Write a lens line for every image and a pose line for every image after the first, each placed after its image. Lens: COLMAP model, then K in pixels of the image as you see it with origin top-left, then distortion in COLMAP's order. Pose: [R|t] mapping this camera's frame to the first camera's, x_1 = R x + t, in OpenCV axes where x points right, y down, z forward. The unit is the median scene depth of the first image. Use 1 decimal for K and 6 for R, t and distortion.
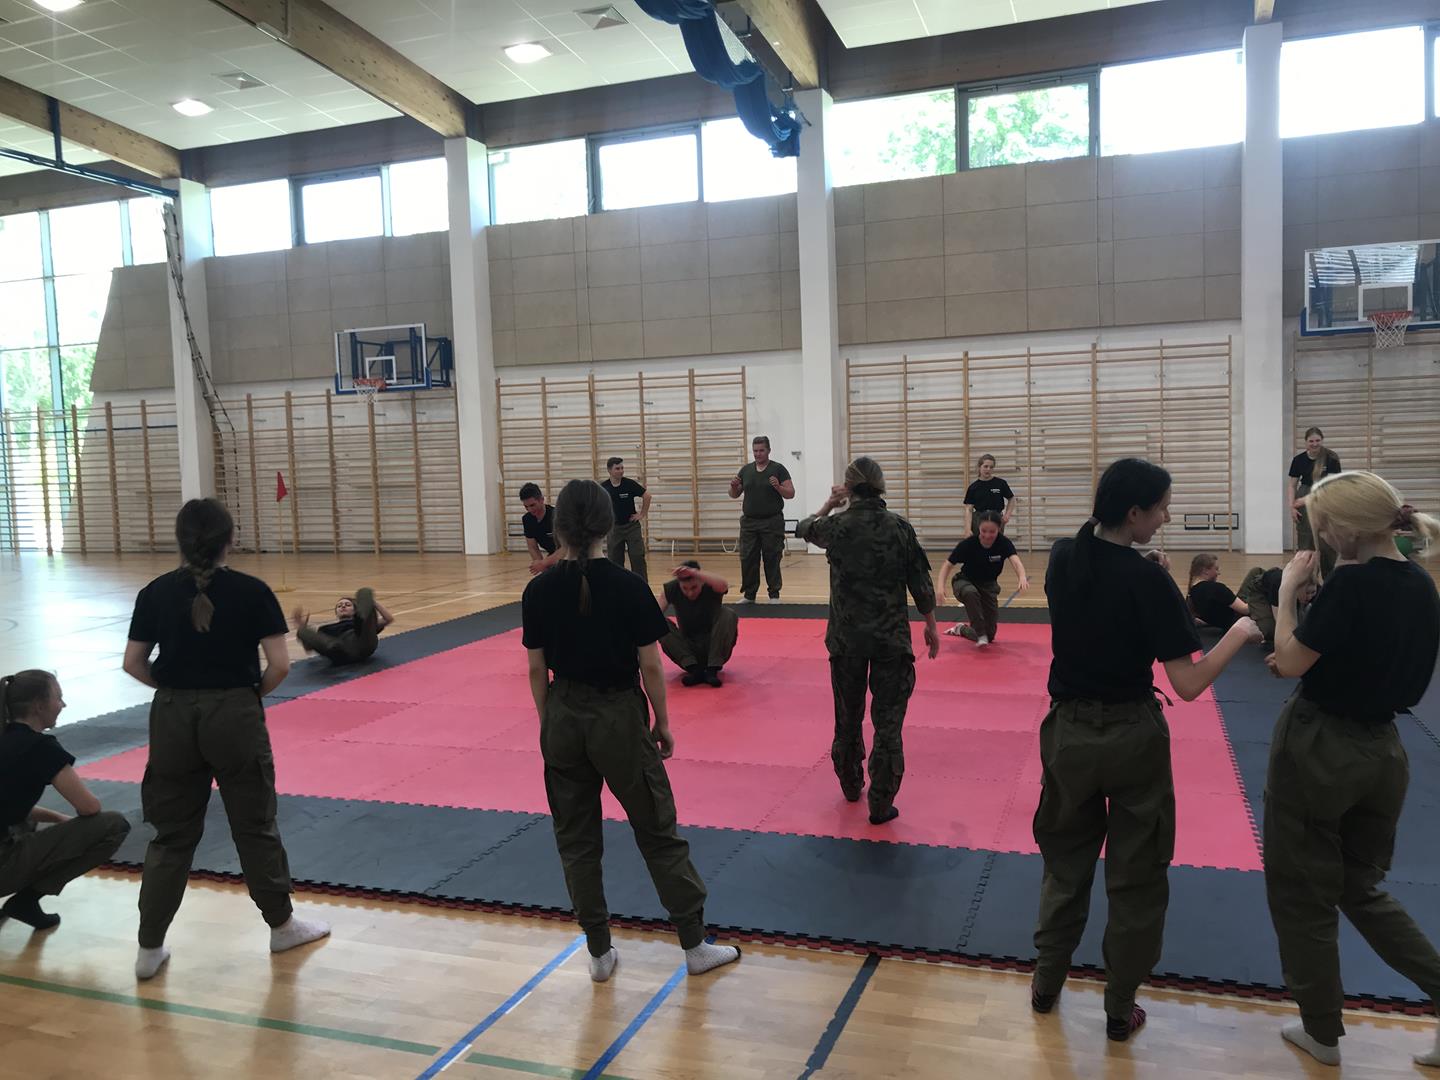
lens RADIAL K [[1186.2, 0, 715.7], [0, 1186.2, 531.7], [0, 0, 1]] dist [0.030960, -0.038614]
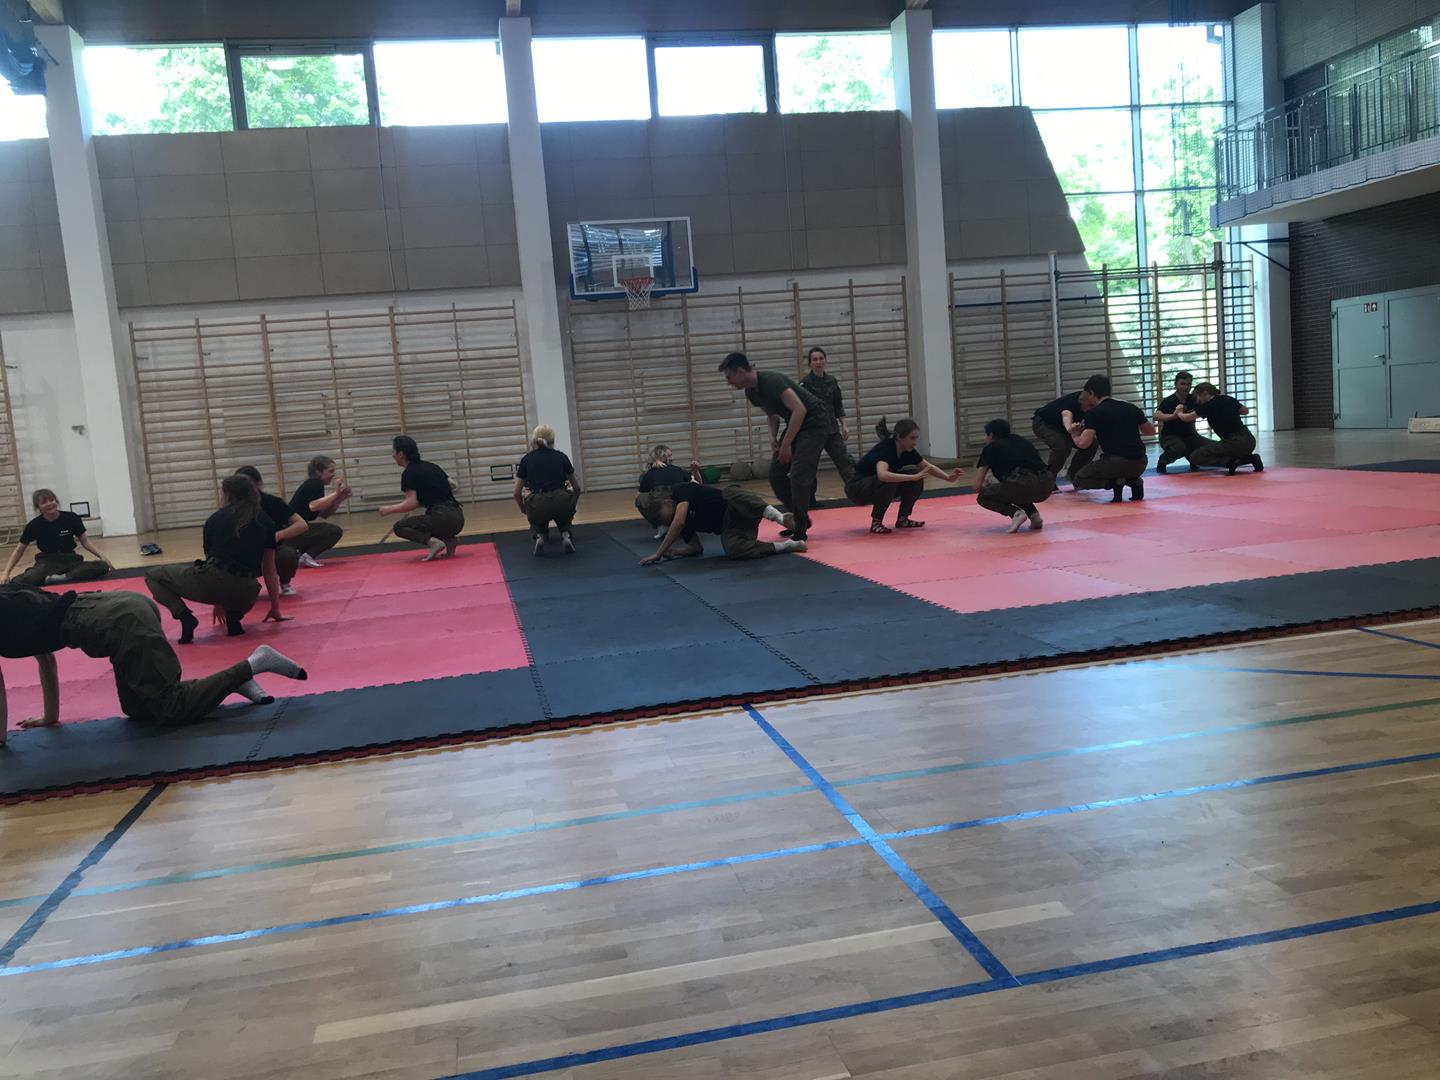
lens RADIAL K [[1186.2, 0, 712.8], [0, 1186.2, 529.2], [0, 0, 1]] dist [0.030960, -0.038614]
pose [[0.853216, -0.084295, 0.514701, 0.006881], [0.087333, 0.996010, 0.018351, 0.037737], [-0.514194, 0.029293, 0.857173, -0.023637]]
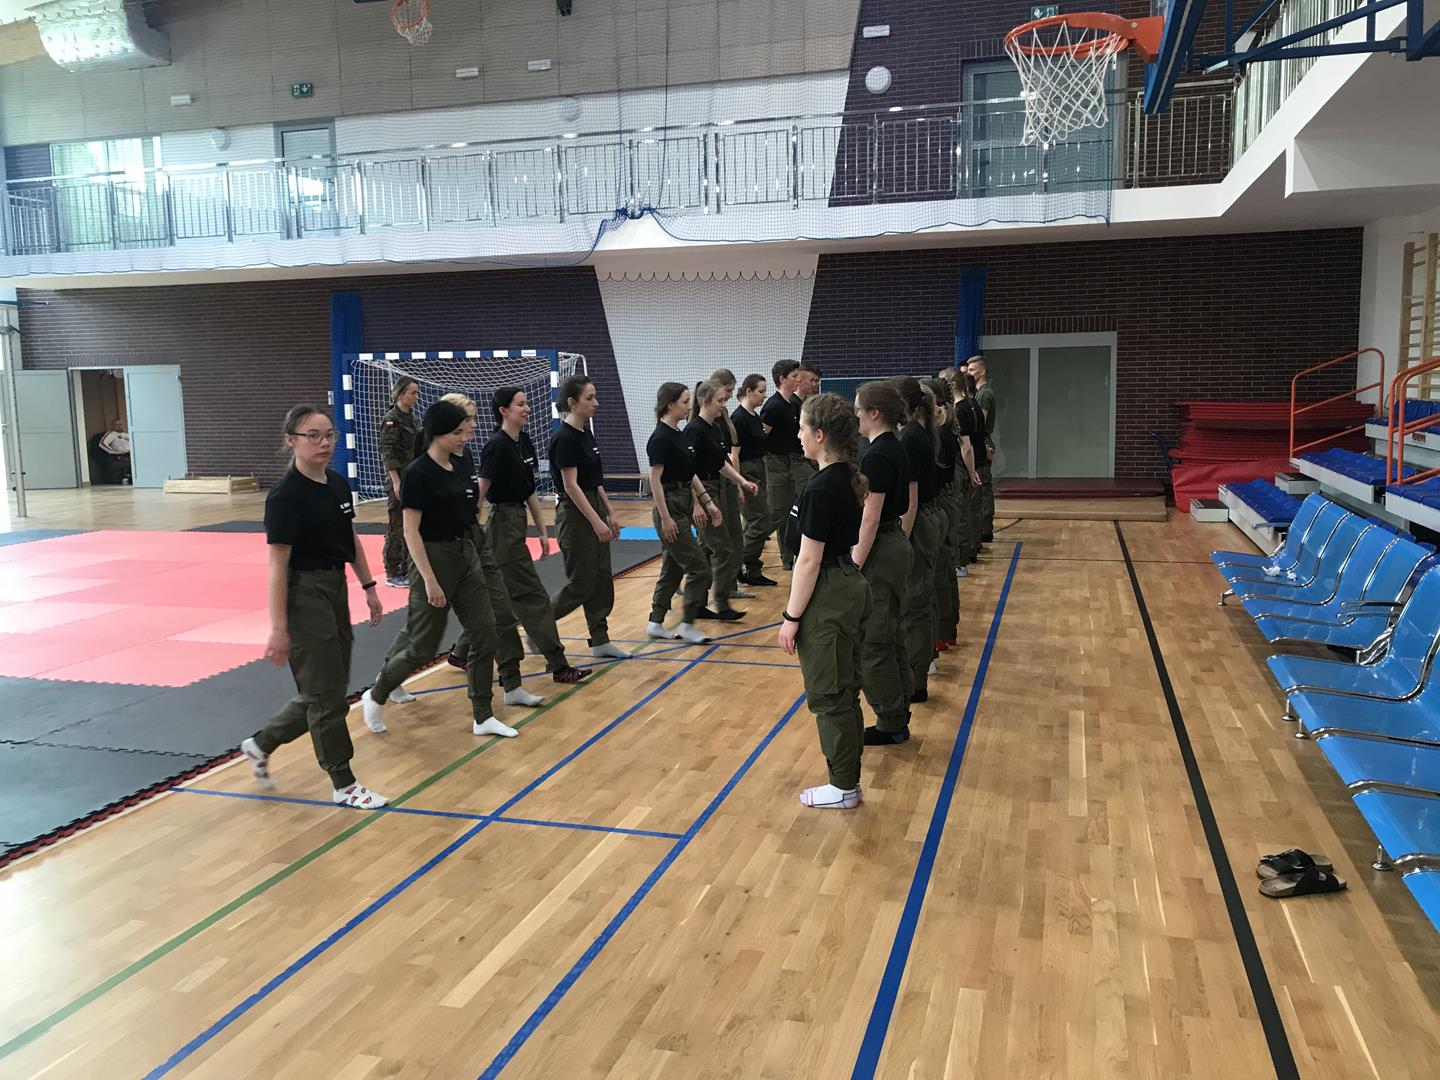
lens RADIAL K [[1186.2, 0, 729.6], [0, 1186.2, 537.5], [0, 0, 1]] dist [0.030960, -0.038614]
pose [[-0.082142, -0.093532, 0.992222, -0.144321], [0.091282, 0.990696, 0.100945, 0.005429], [-0.992431, 0.098864, -0.072840, 0.074436]]
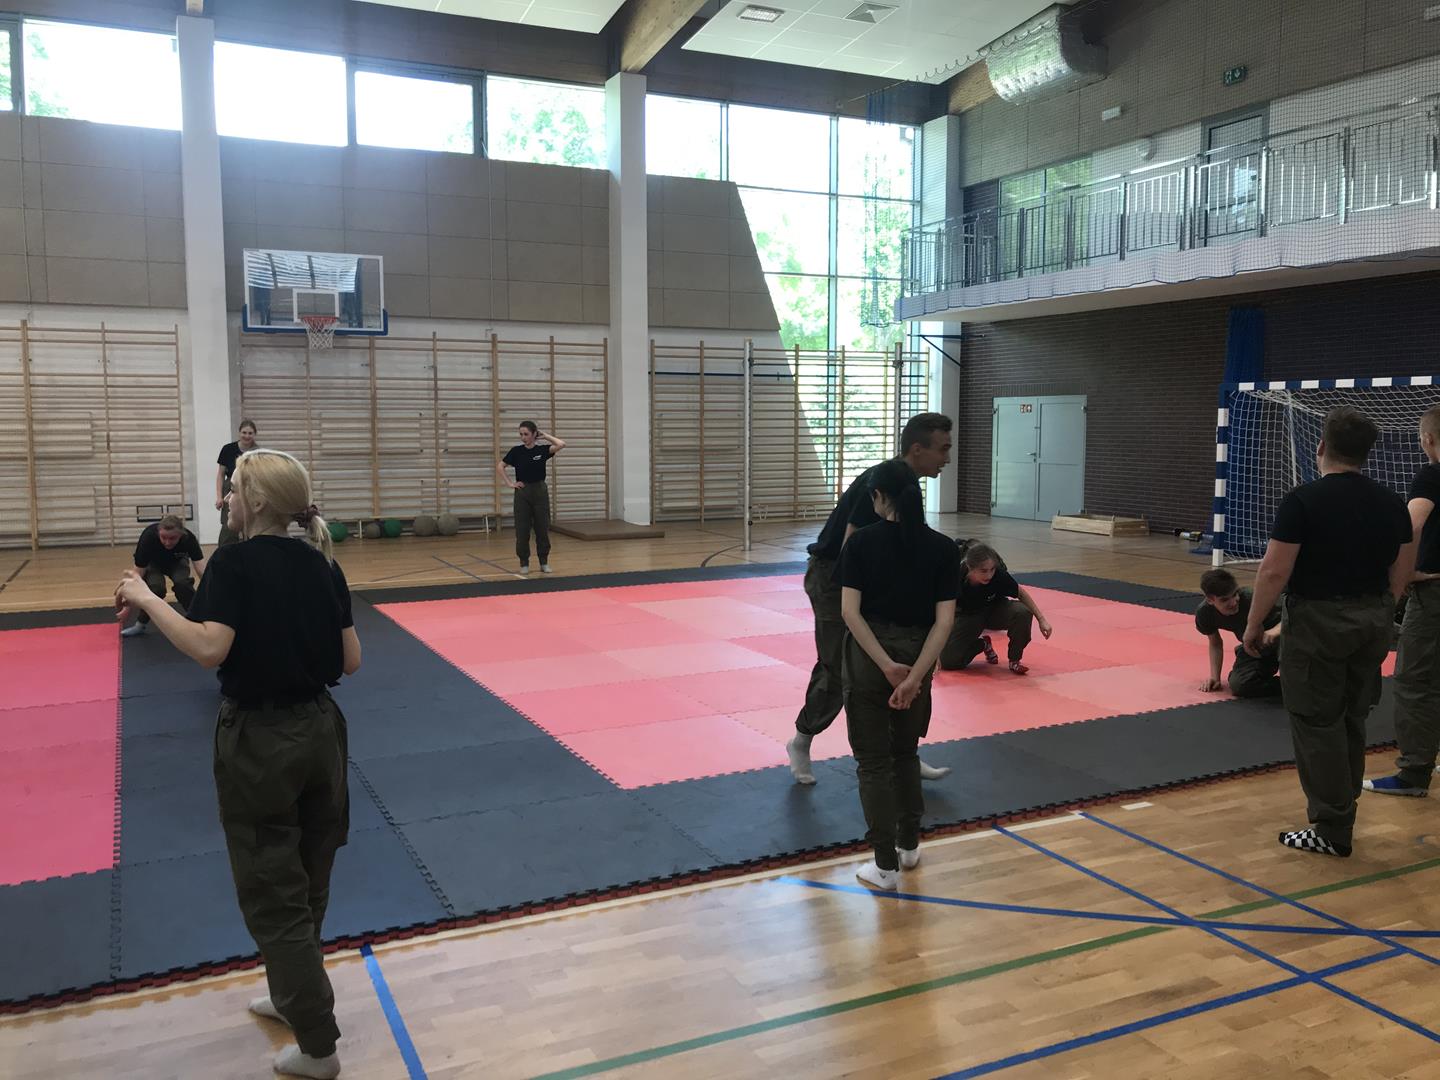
lens RADIAL K [[1186.2, 0, 716.1], [0, 1186.2, 531.9], [0, 0, 1]] dist [0.030960, -0.038614]
pose [[0.699574, -0.035874, 0.713659, 0.029664], [0.029966, 0.999333, 0.020860, 0.000264], [-0.713931, 0.006792, 0.700183, -0.012763]]
